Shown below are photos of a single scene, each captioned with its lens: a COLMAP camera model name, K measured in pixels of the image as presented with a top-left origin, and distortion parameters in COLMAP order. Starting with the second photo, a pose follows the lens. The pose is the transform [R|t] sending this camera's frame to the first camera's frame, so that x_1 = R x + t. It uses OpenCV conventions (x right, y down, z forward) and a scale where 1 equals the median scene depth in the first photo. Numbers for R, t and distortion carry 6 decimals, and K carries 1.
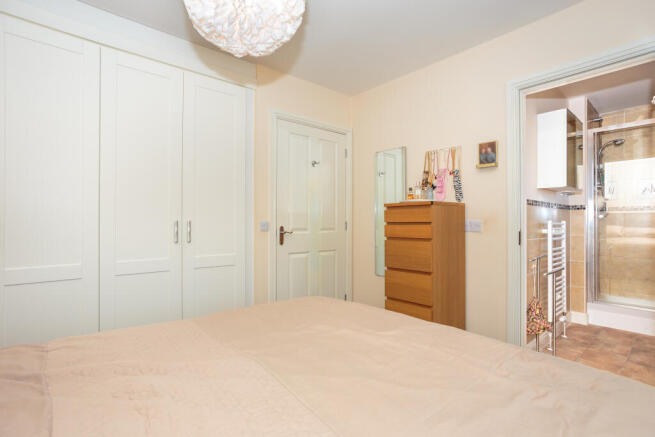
lens RADIAL K [[321.9, 0, 330.7], [0, 321.9, 221.5], [0, 0, 1]] dist [0.006728, 0.002410]
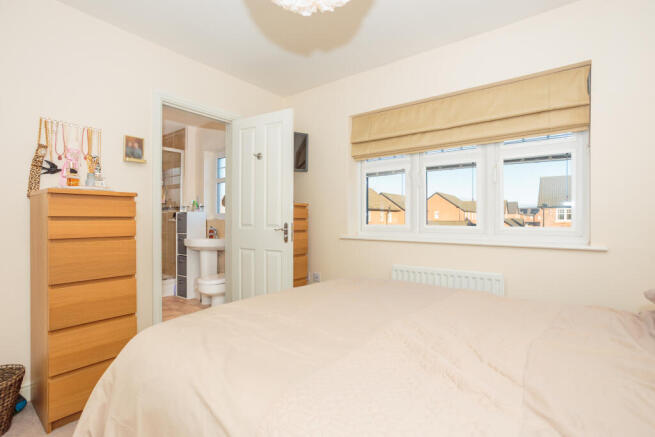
lens RADIAL K [[321.9, 0, 323.9], [0, 321.9, 220.0], [0, 0, 1]] dist [0.006728, 0.002410]
pose [[-0.160418, -0.005768, 0.987032, -0.599009], [-0.010146, 0.999940, 0.004194, 0.000954], [-0.986997, -0.009342, -0.160466, 0.579768]]
